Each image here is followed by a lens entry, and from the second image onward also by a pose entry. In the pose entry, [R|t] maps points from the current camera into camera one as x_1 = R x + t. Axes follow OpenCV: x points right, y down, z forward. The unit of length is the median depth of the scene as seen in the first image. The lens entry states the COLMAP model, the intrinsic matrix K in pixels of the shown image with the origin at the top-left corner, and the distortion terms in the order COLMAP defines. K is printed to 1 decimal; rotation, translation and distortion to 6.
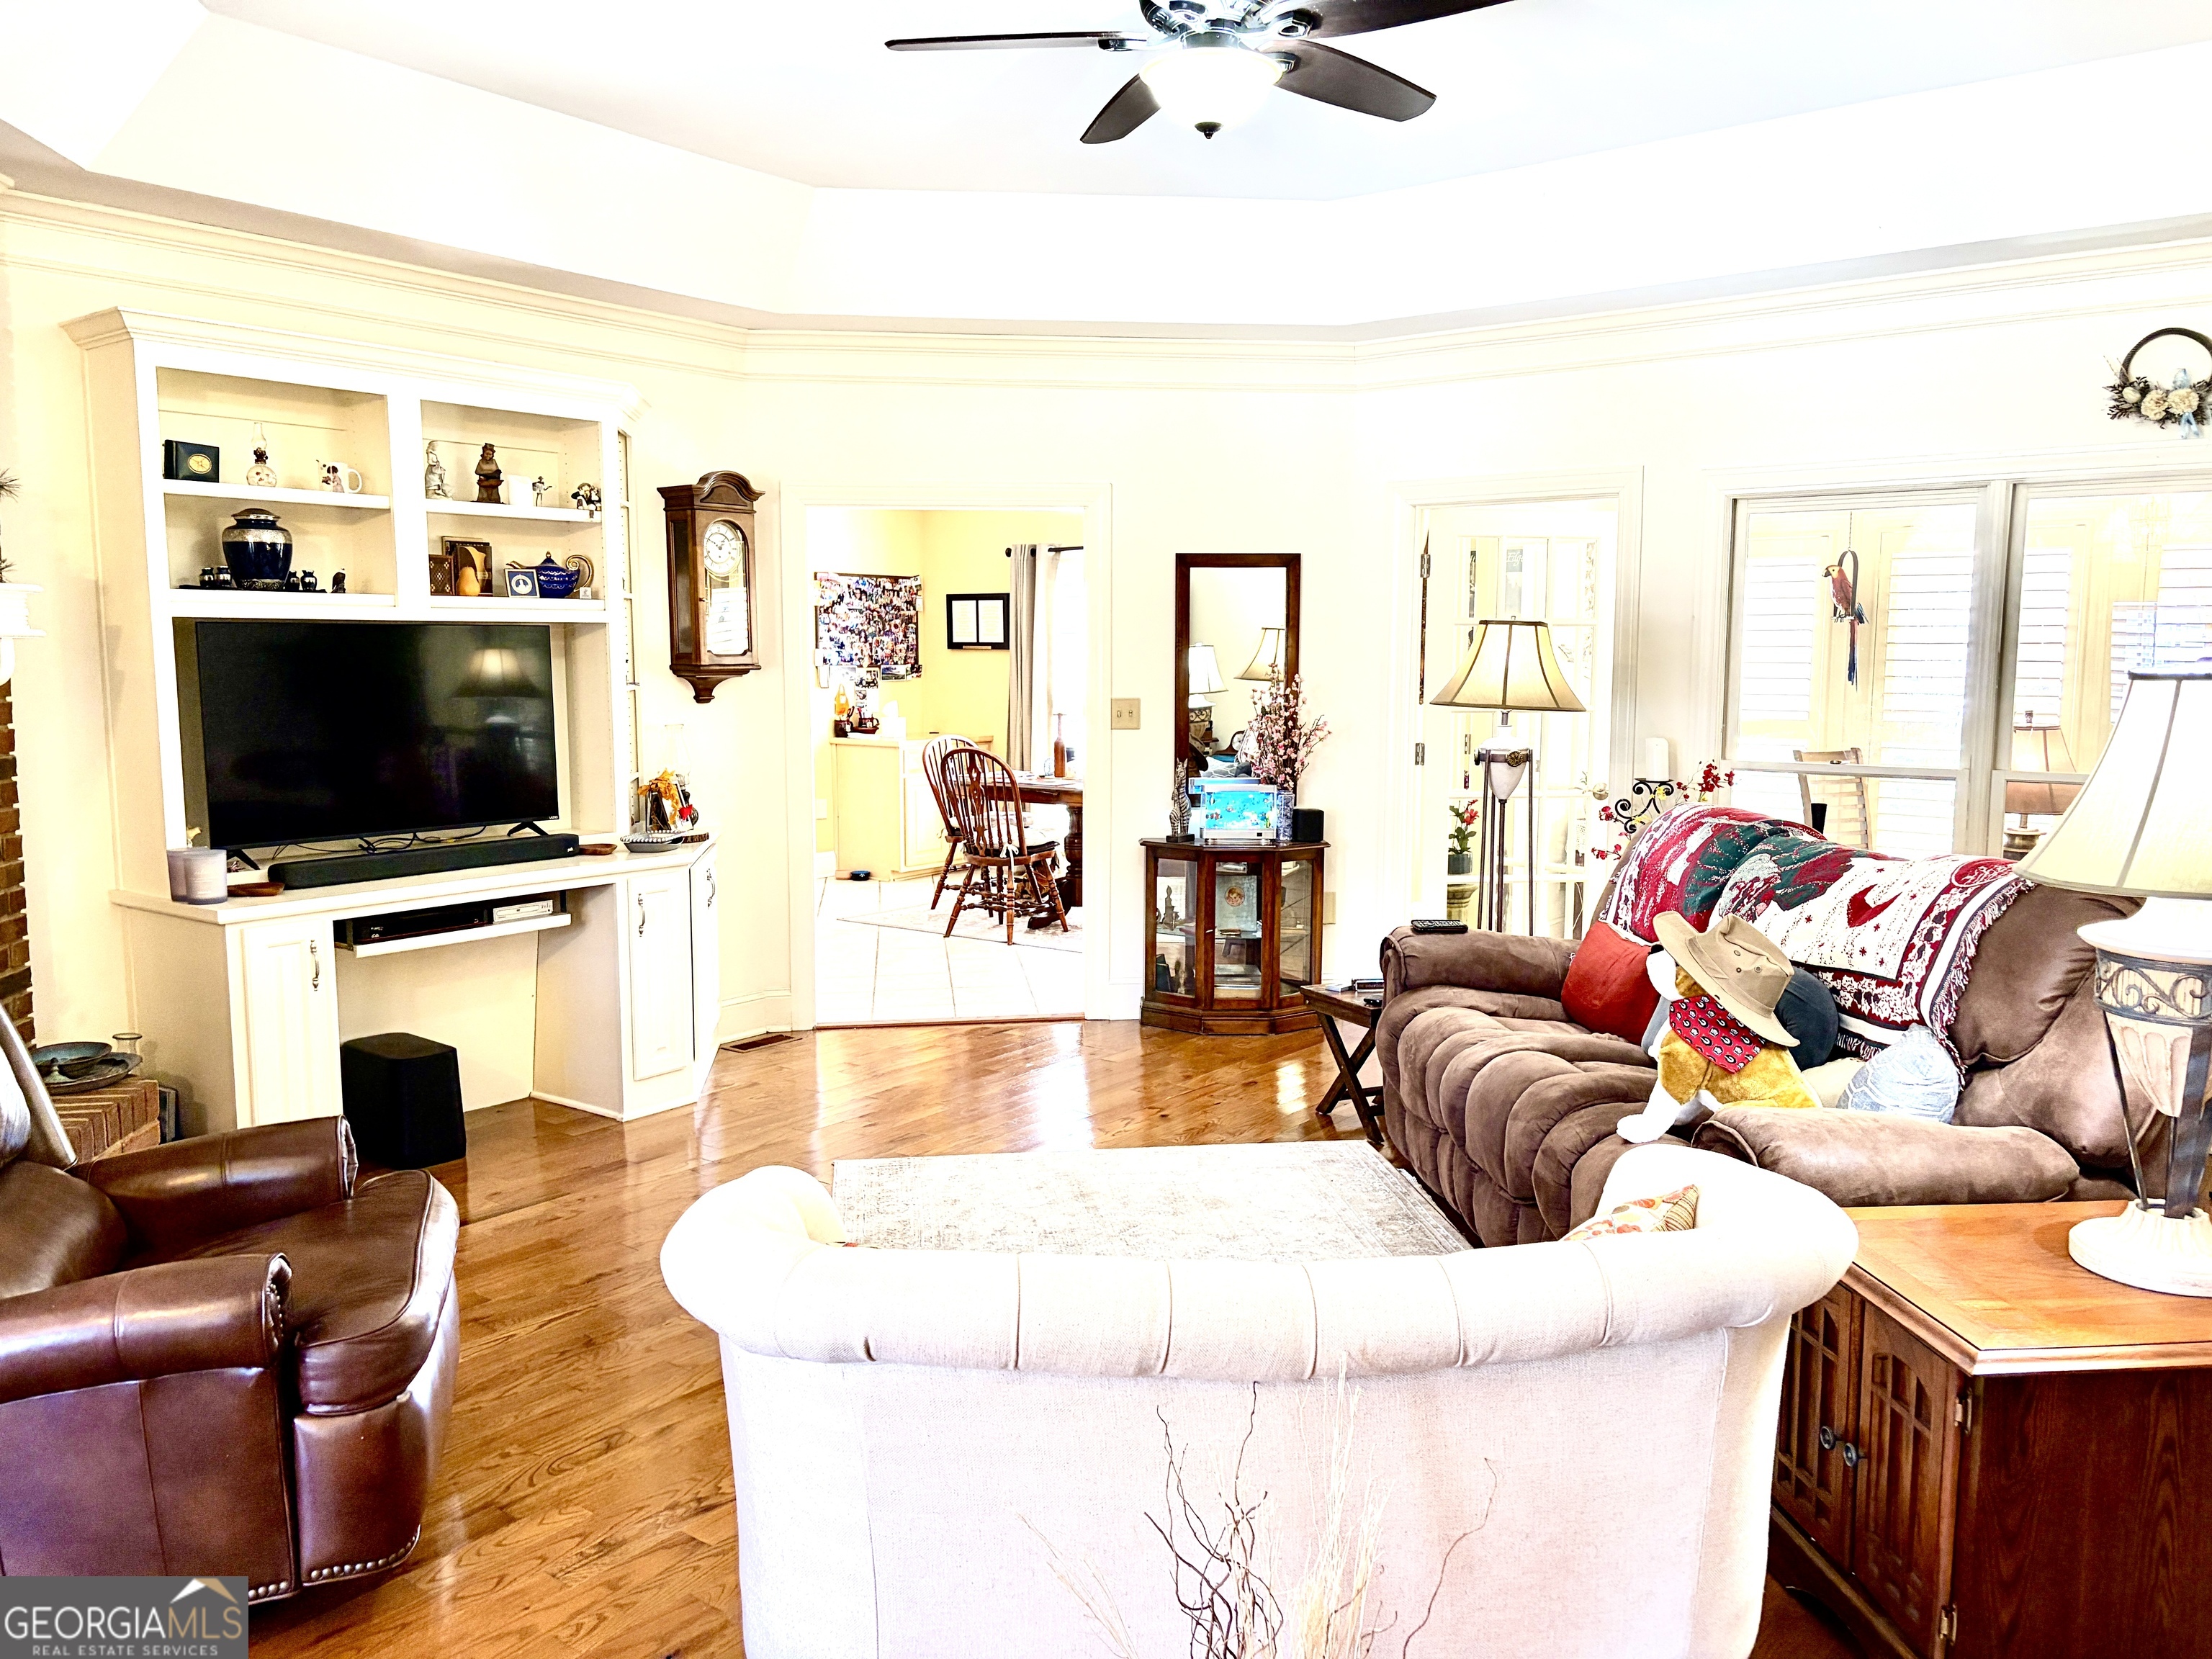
lens RADIAL K [[1676.1, 0, 1116.1], [0, 1676.1, 828.3], [0, 0, 1]] dist [0.044041, -0.047721]
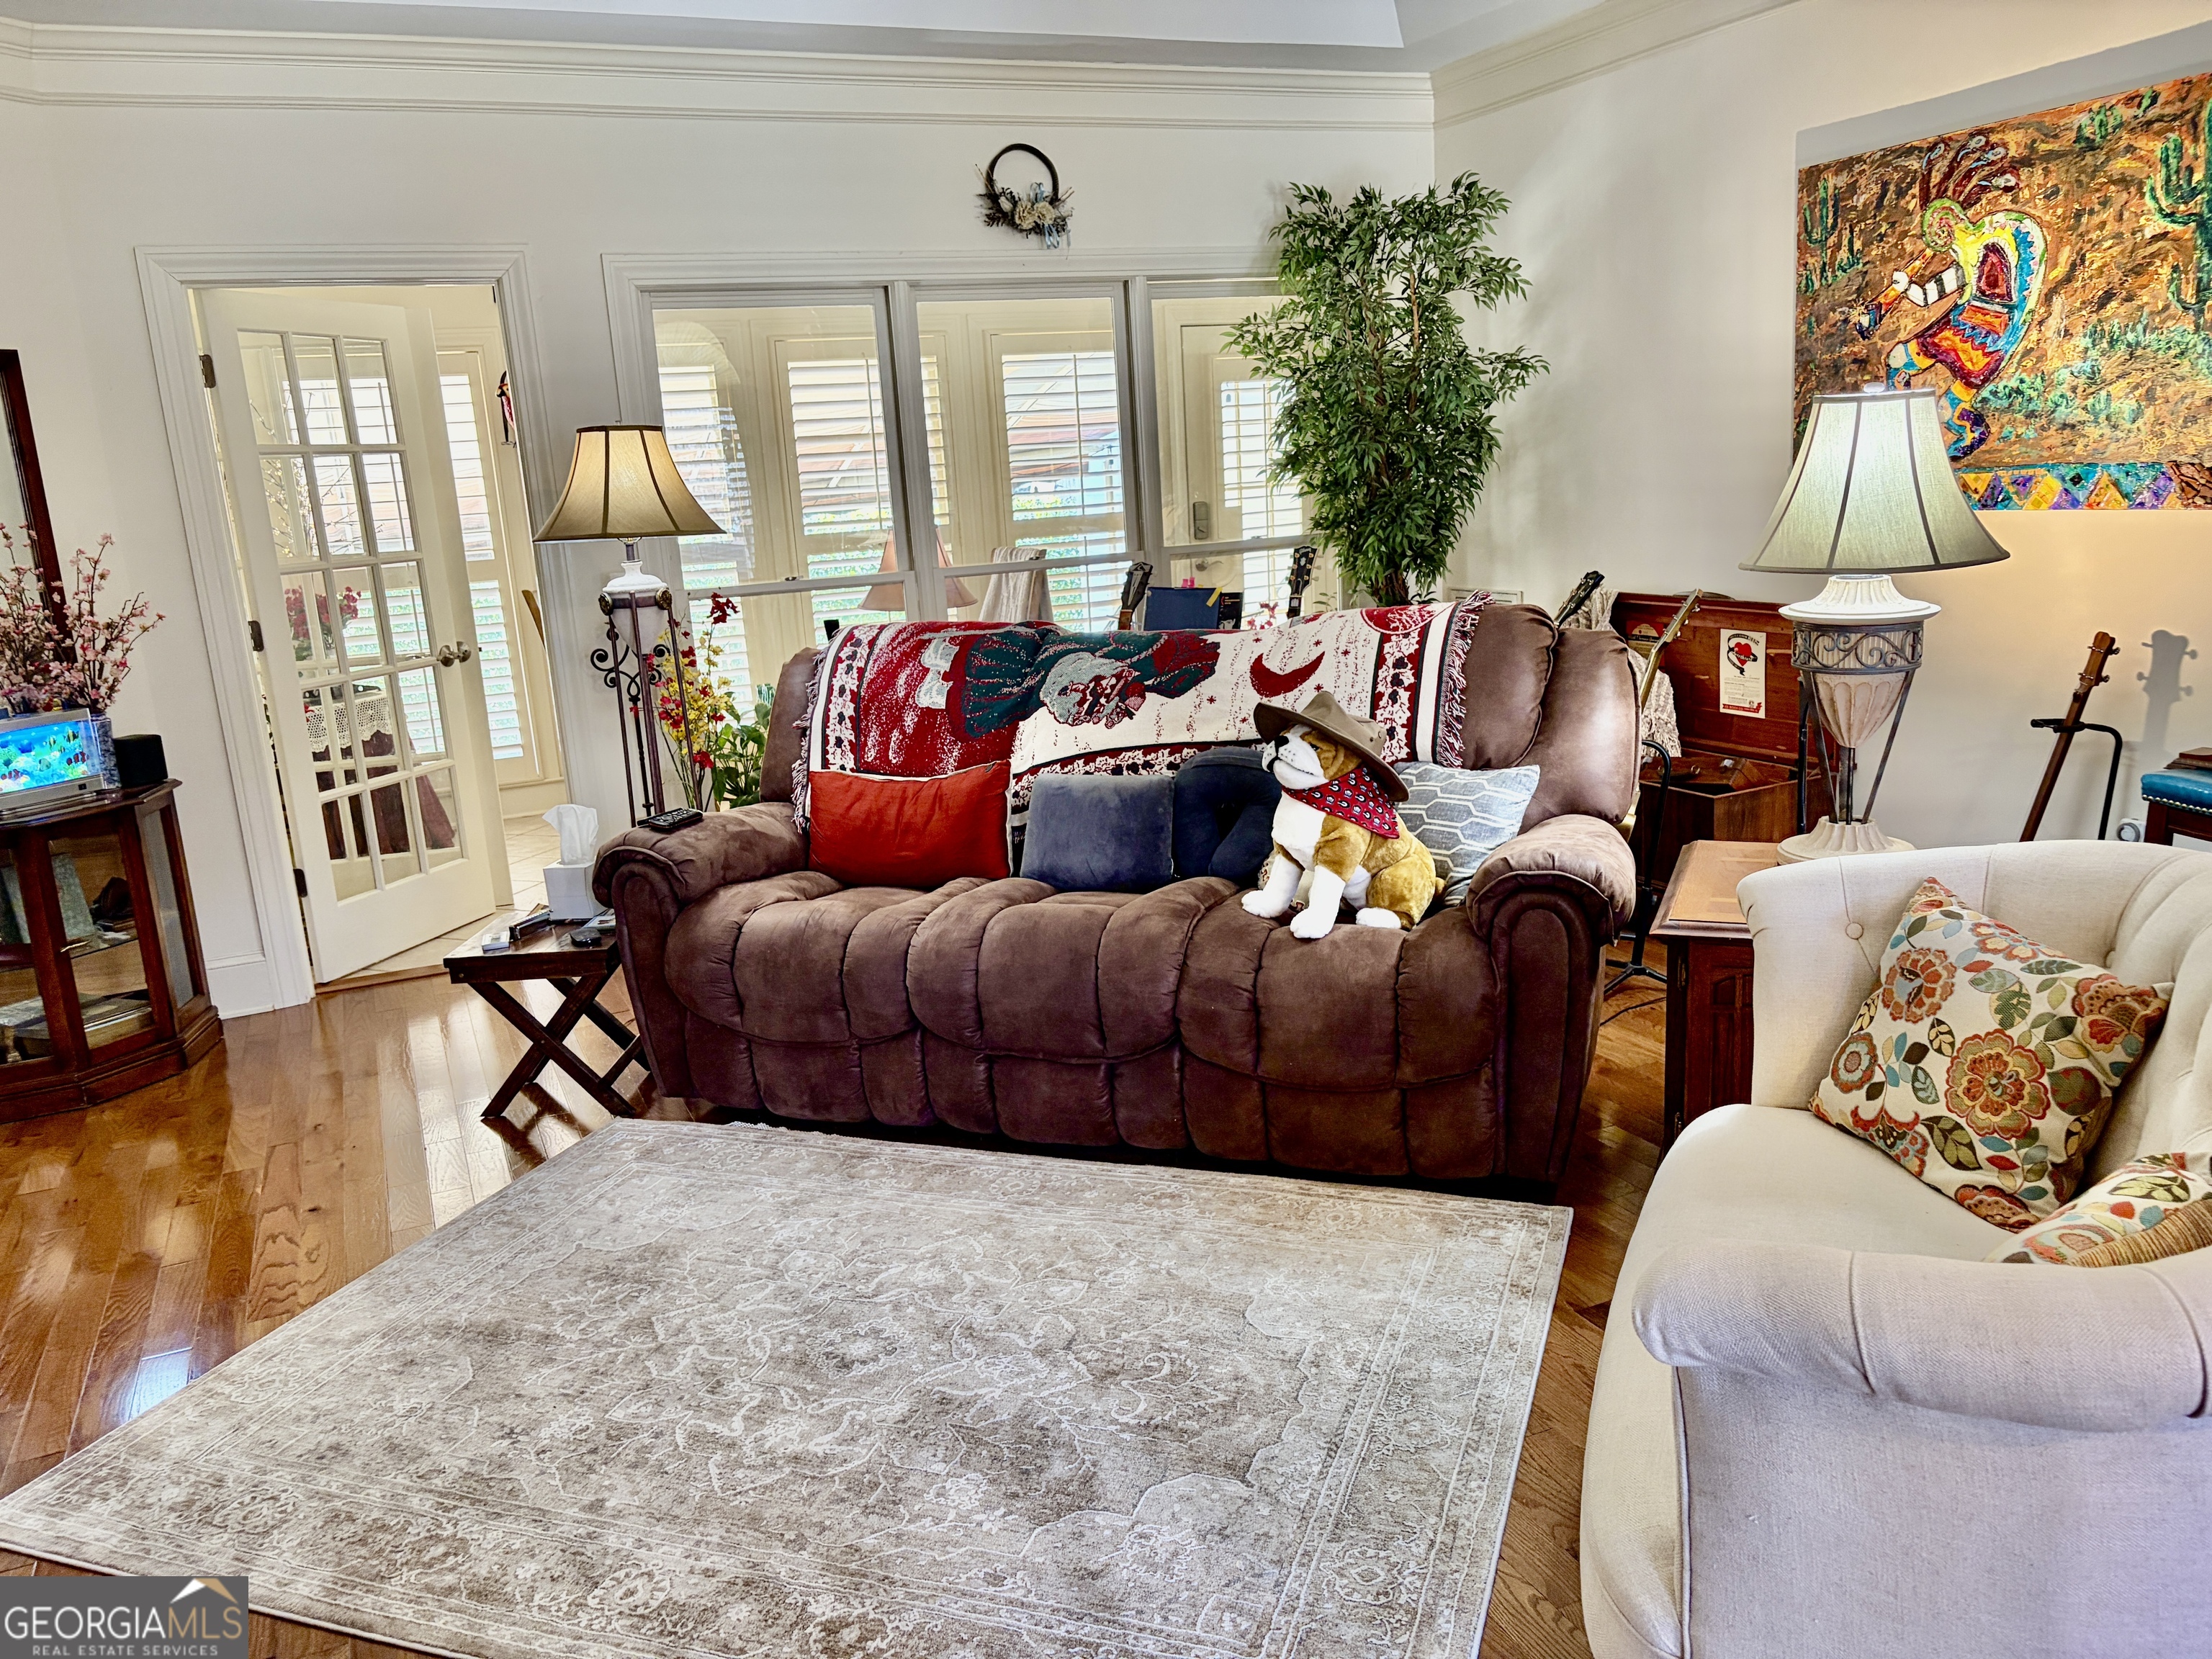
lens RADIAL K [[1676.1, 0, 1111.7], [0, 1676.1, 842.1], [0, 0, 1]] dist [0.044041, -0.047721]
pose [[0.467810, -0.227924, 0.853935, -0.418007], [0.155251, 0.972345, 0.174478, -0.040274], [-0.870087, 0.050952, 0.490258, 0.471491]]
